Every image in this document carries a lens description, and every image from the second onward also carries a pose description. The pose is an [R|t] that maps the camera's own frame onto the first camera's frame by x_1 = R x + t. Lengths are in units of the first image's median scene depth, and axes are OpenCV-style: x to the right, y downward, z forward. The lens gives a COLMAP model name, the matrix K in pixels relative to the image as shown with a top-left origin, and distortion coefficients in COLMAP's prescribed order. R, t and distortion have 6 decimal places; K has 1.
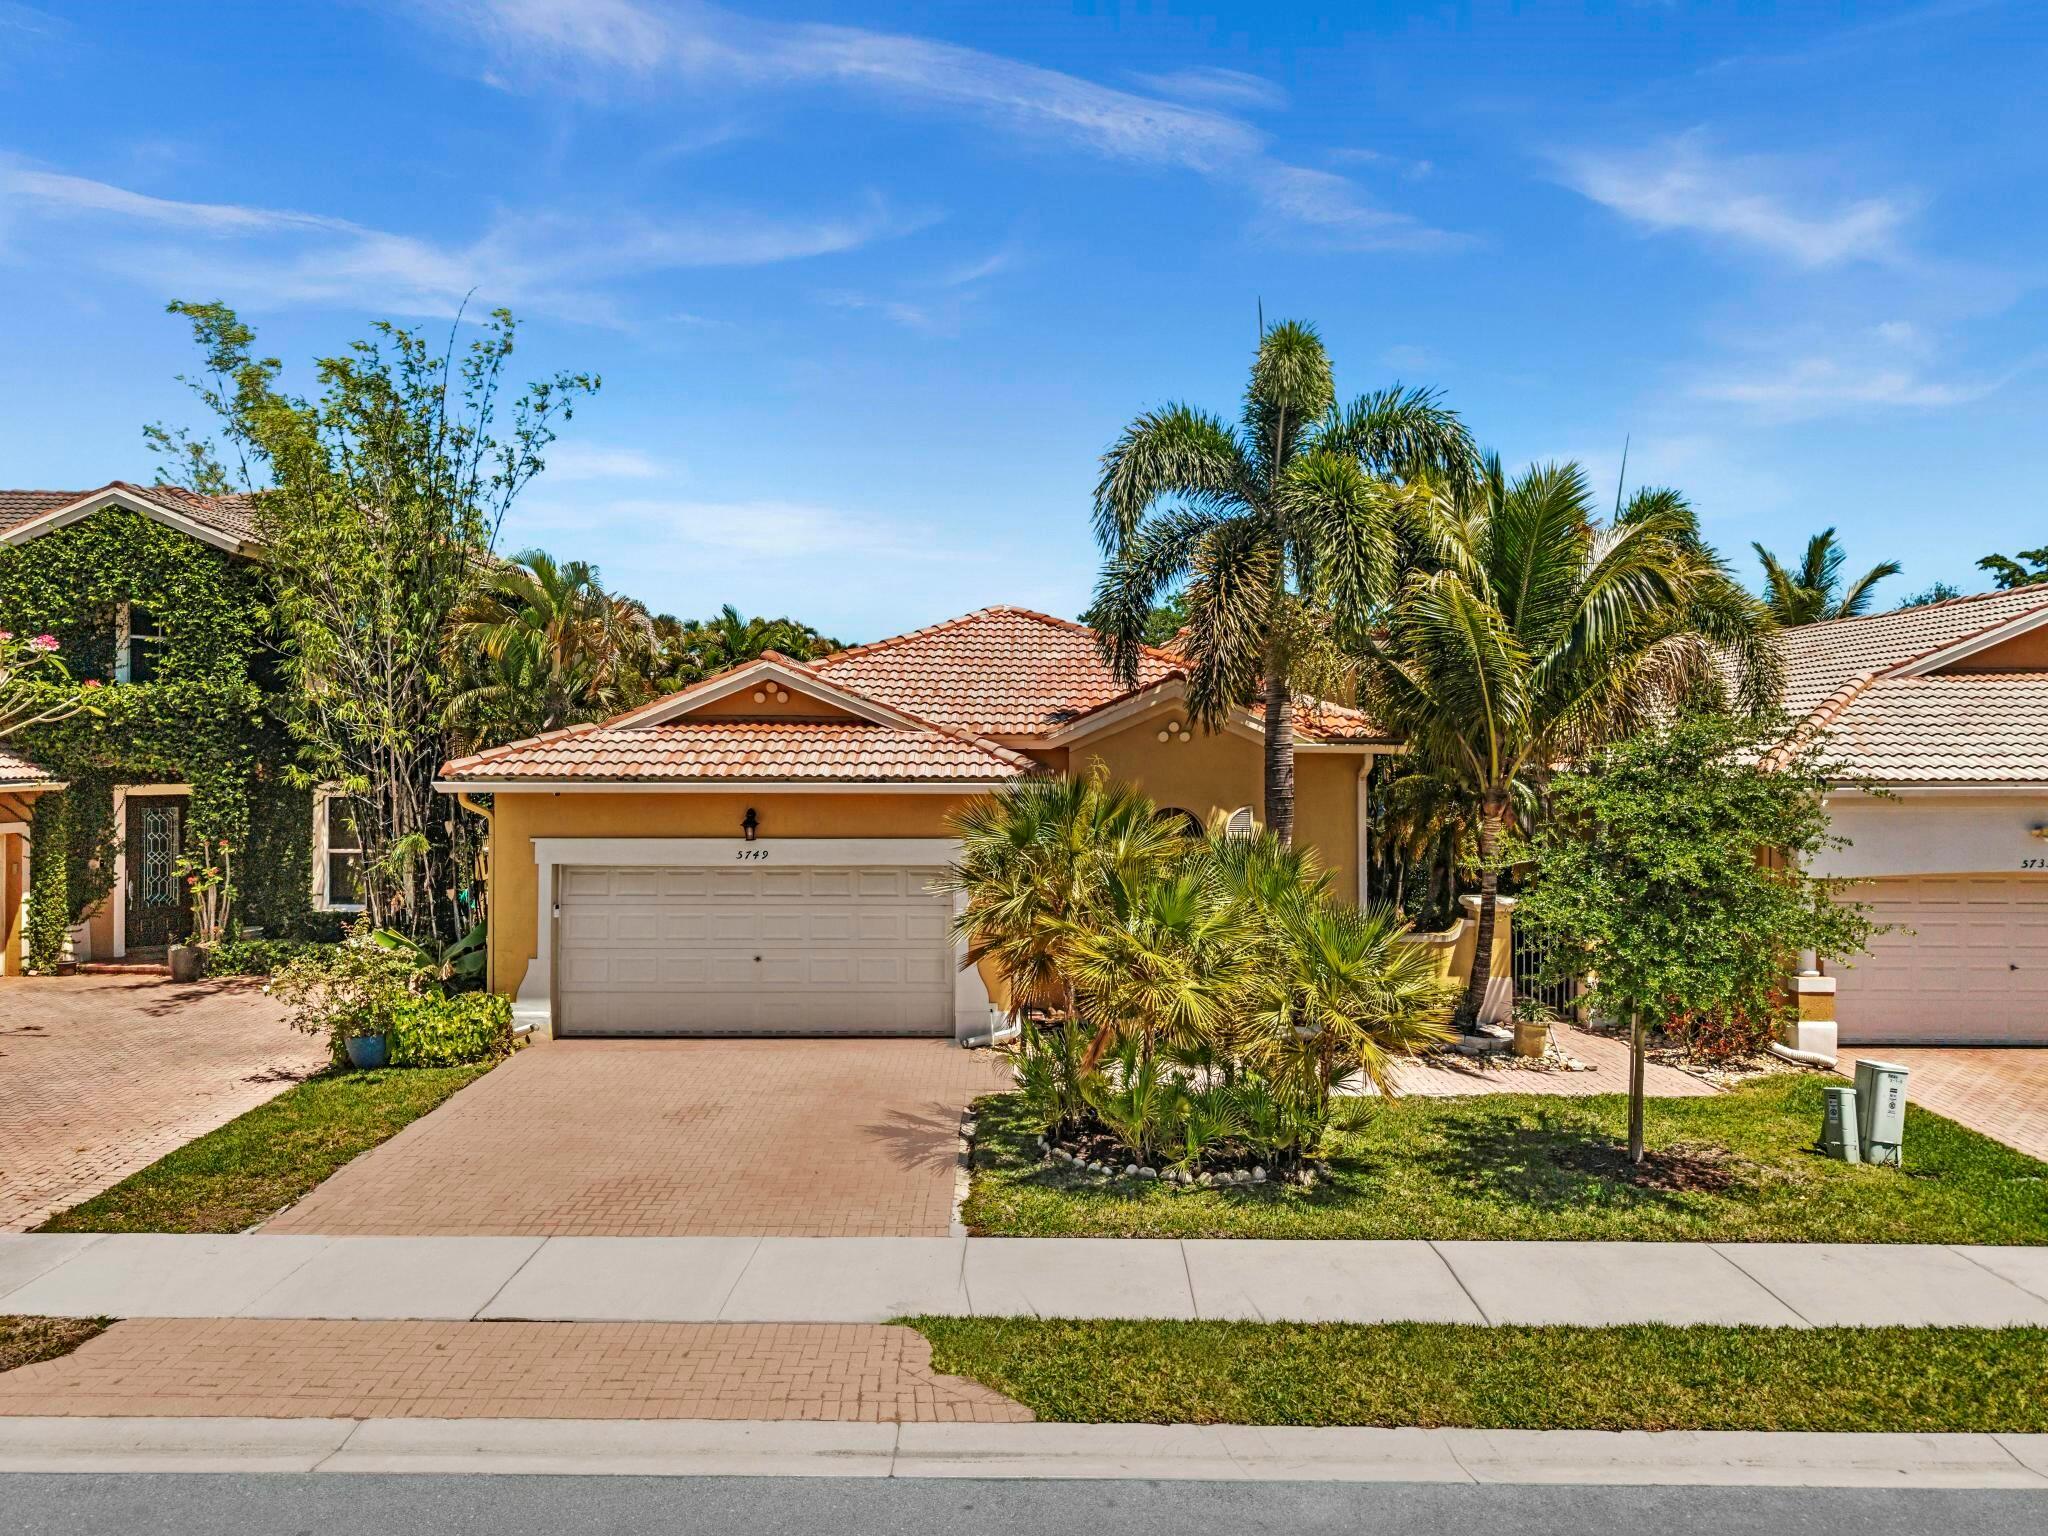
lens RADIAL K [[1302.7, 0, 1024.0], [0, 1302.7, 768.0], [0, 0, 1]] dist [0.014975, -0.003437]
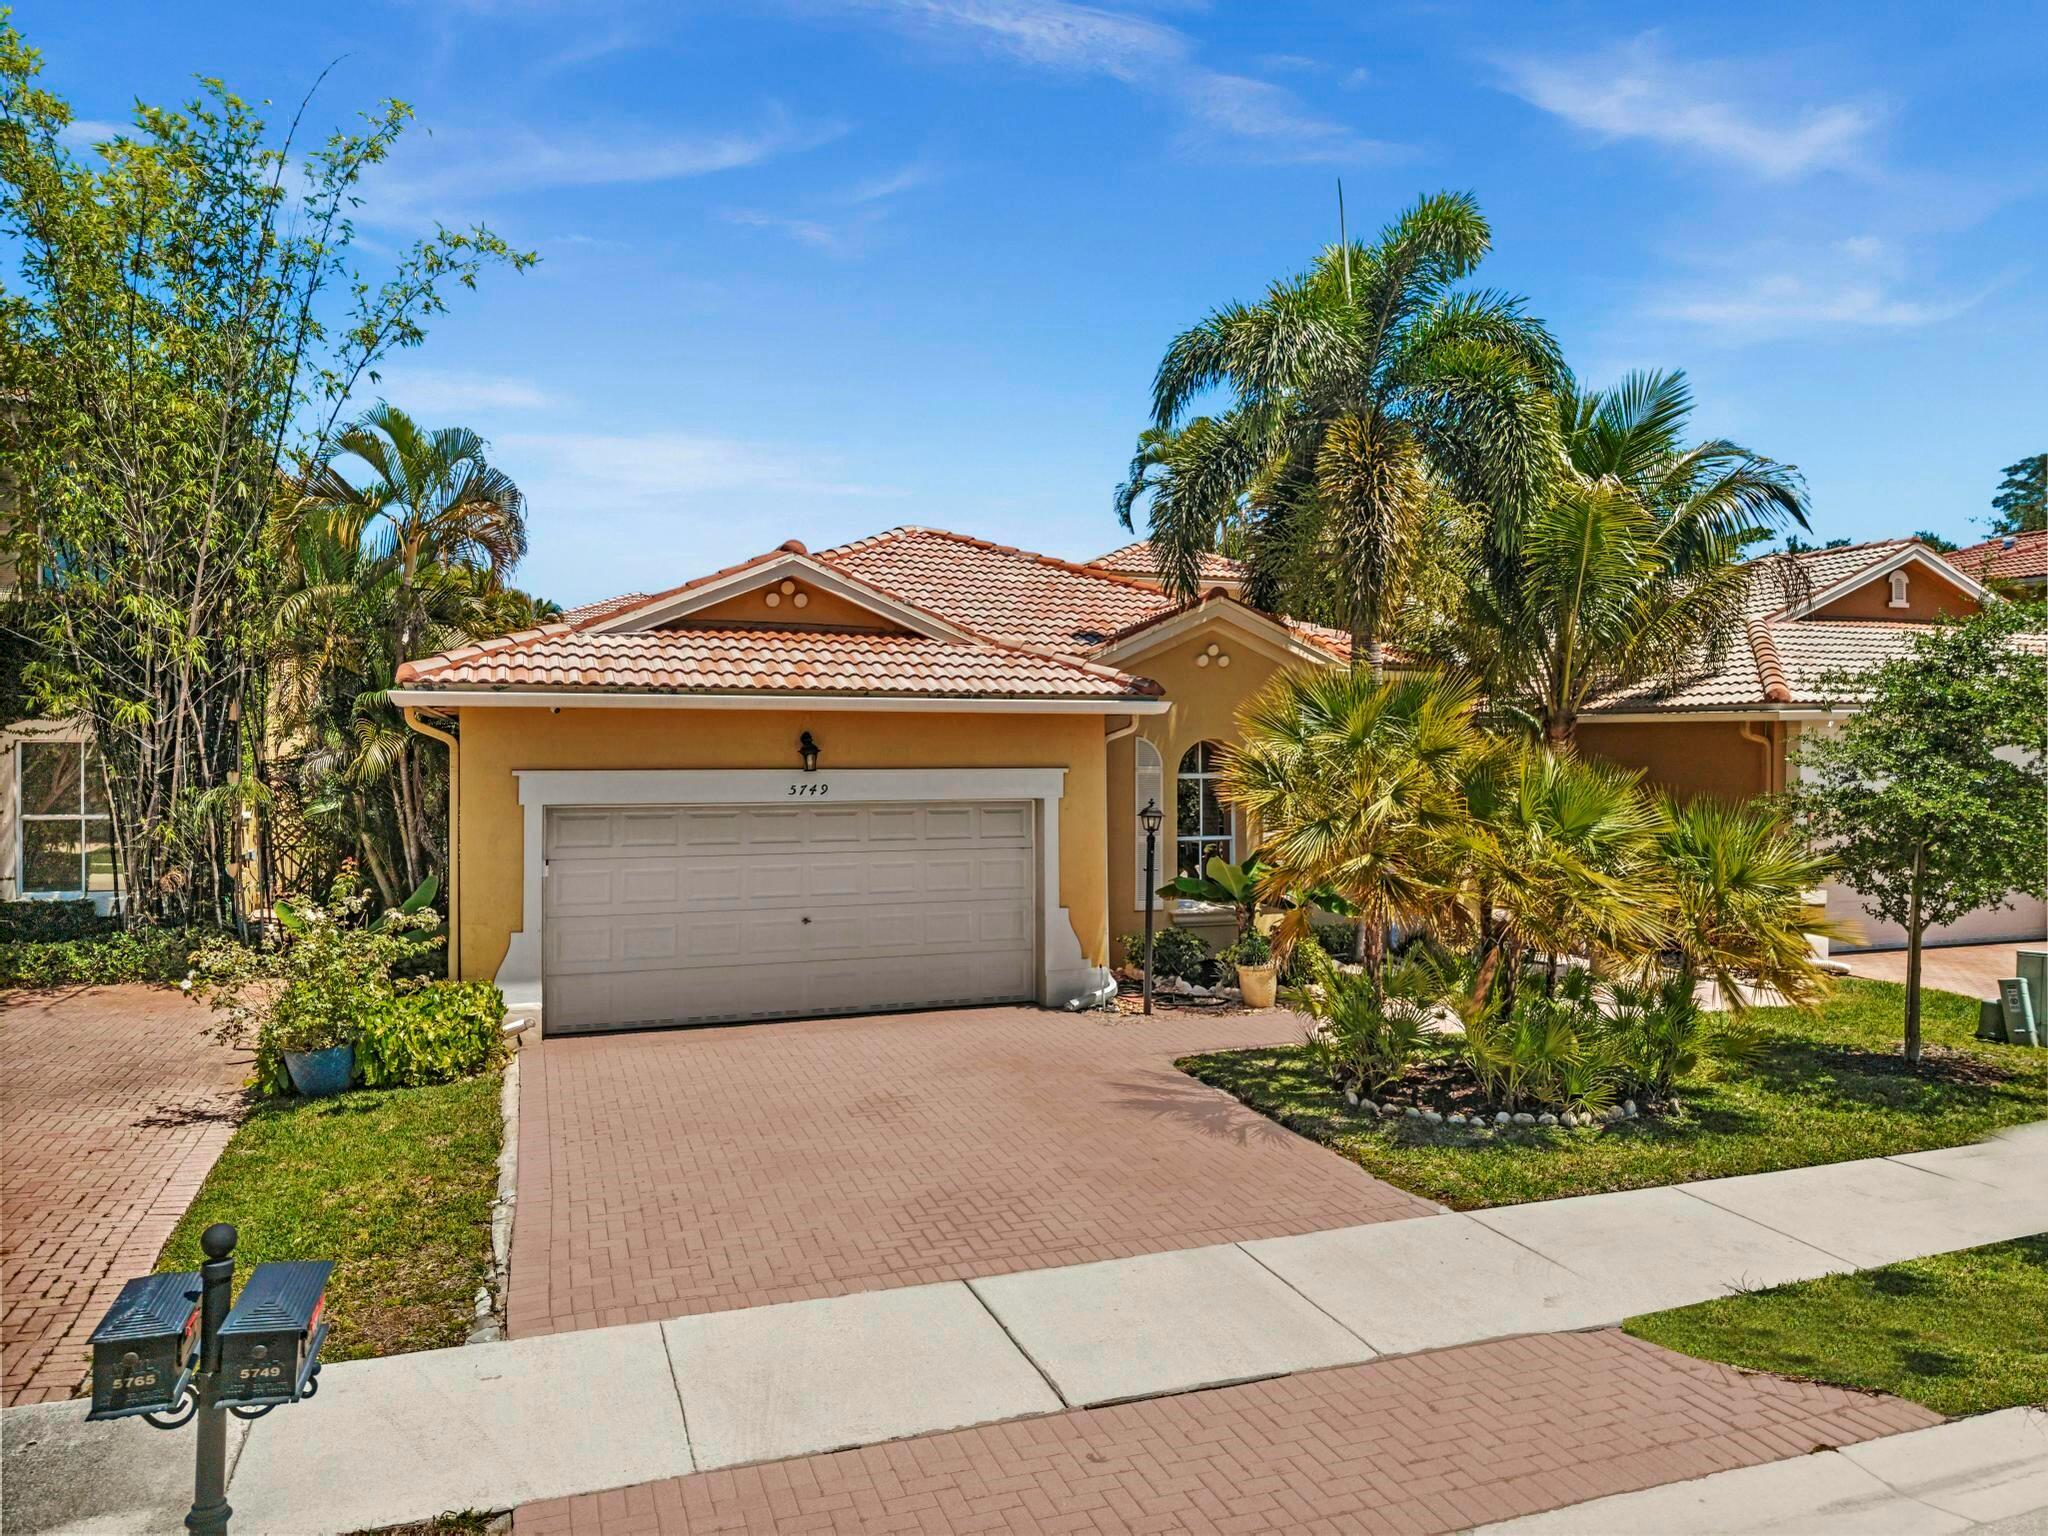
lens RADIAL K [[1302.7, 0, 1024.0], [0, 1302.7, 768.0], [0, 0, 1]] dist [0.014975, -0.003437]
pose [[0.945798, -0.008764, 0.324637, -0.351384], [0.006304, 0.999943, 0.008629, 0.048445], [-0.324695, -0.006114, 0.945799, 0.205617]]
